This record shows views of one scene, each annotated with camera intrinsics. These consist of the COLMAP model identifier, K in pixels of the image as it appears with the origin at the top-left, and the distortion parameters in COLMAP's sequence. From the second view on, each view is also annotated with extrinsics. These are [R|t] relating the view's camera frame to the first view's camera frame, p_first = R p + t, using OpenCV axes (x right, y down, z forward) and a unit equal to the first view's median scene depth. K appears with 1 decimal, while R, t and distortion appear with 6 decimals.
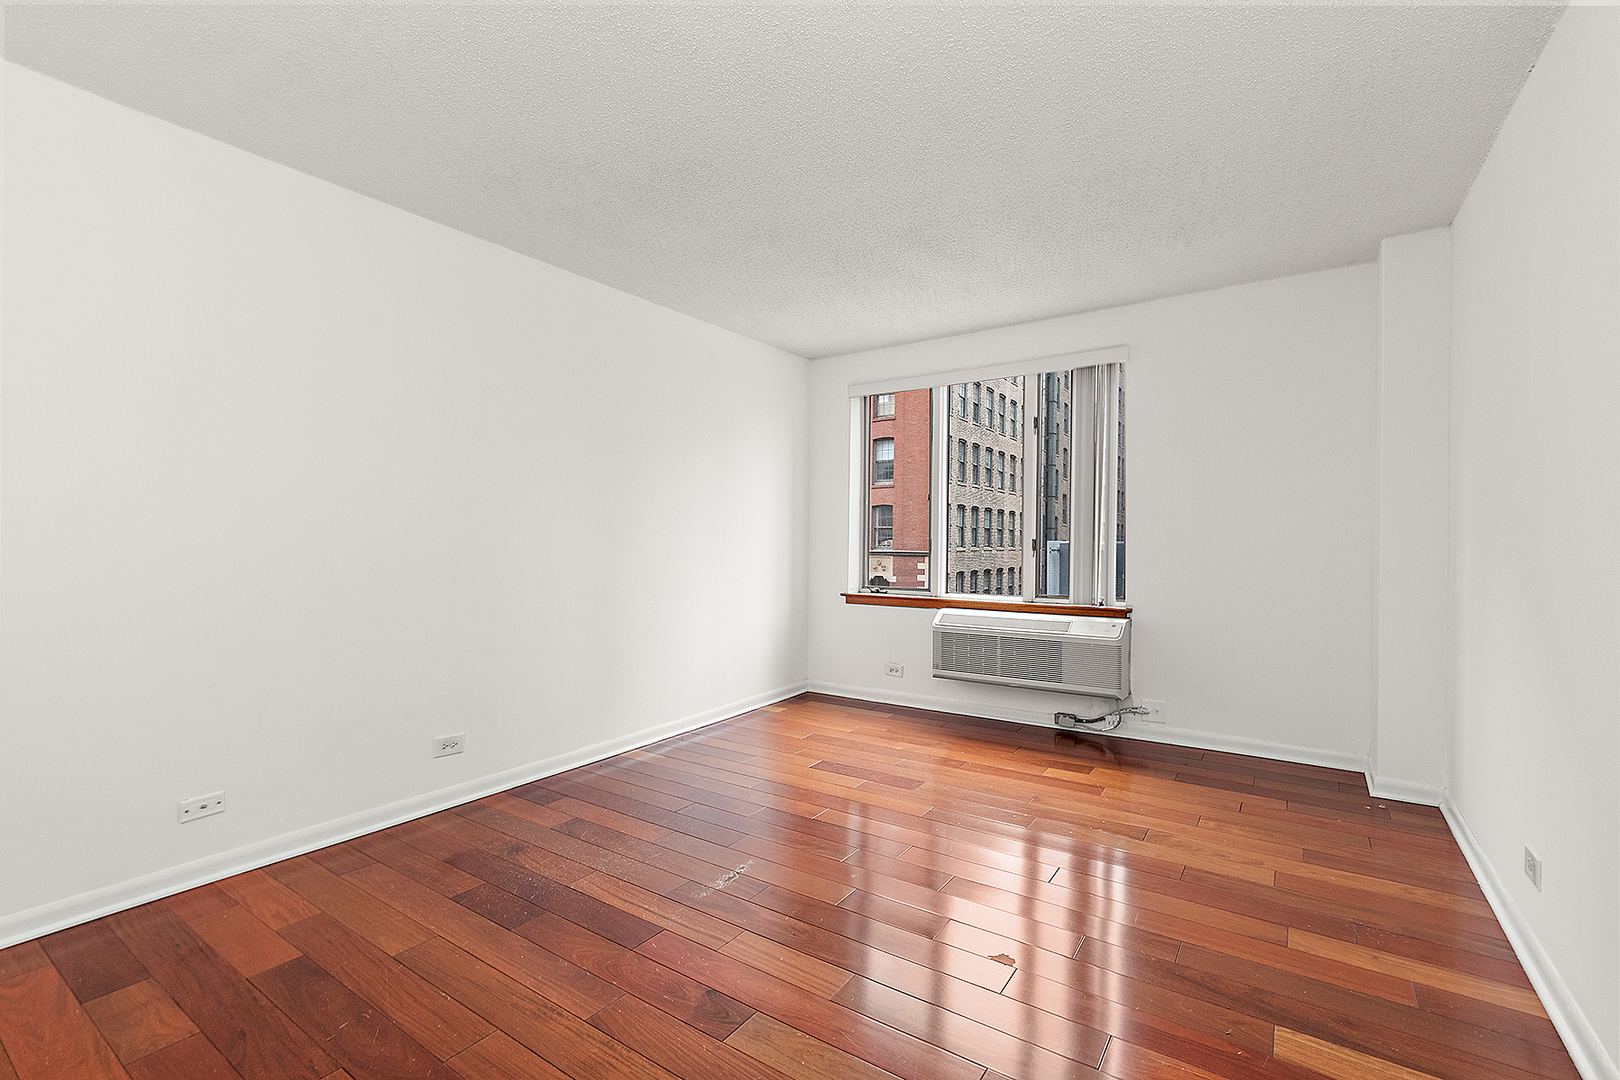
lens RADIAL K [[717.1, 0, 810.0], [0, 717.1, 540.0], [0, 0, 1]] dist [0.001877, 0.000250]
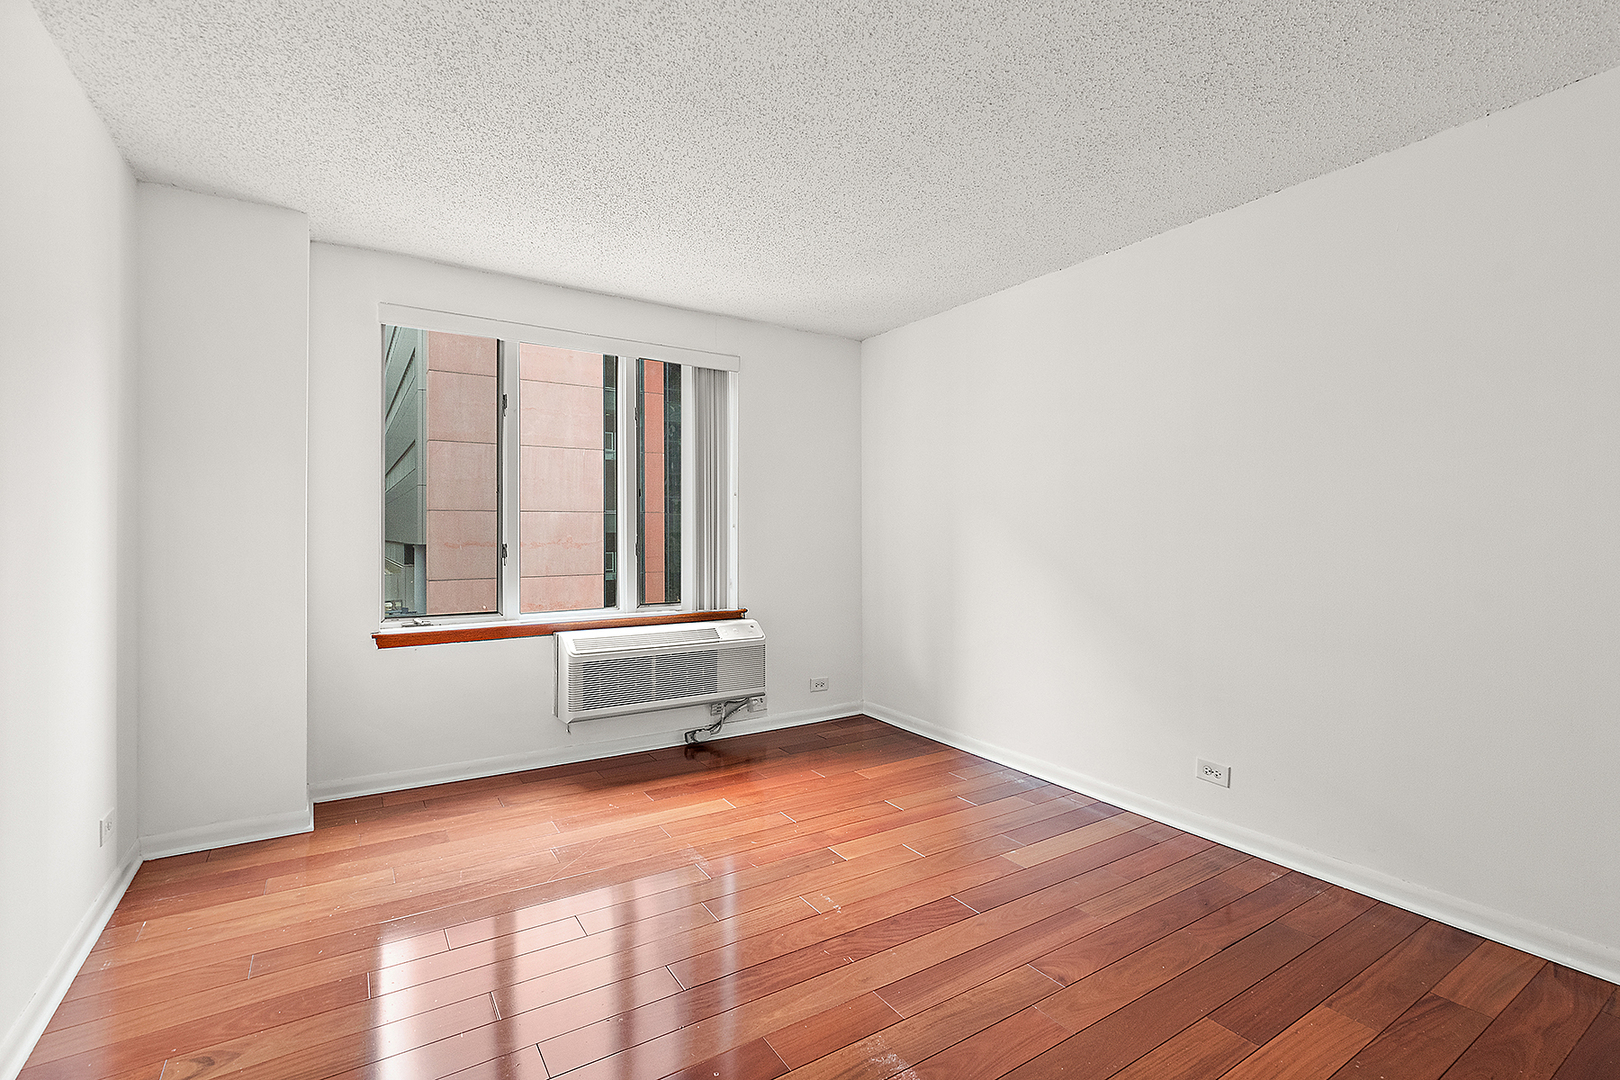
lens RADIAL K [[717.1, 0, 810.0], [0, 717.1, 540.0], [0, 0, 1]] dist [0.001877, 0.000250]
pose [[0.370187, -0.005024, 0.928944, -0.454925], [0.008628, 0.999961, 0.001970, -0.005903], [-0.928917, 0.007286, 0.370216, 0.482125]]
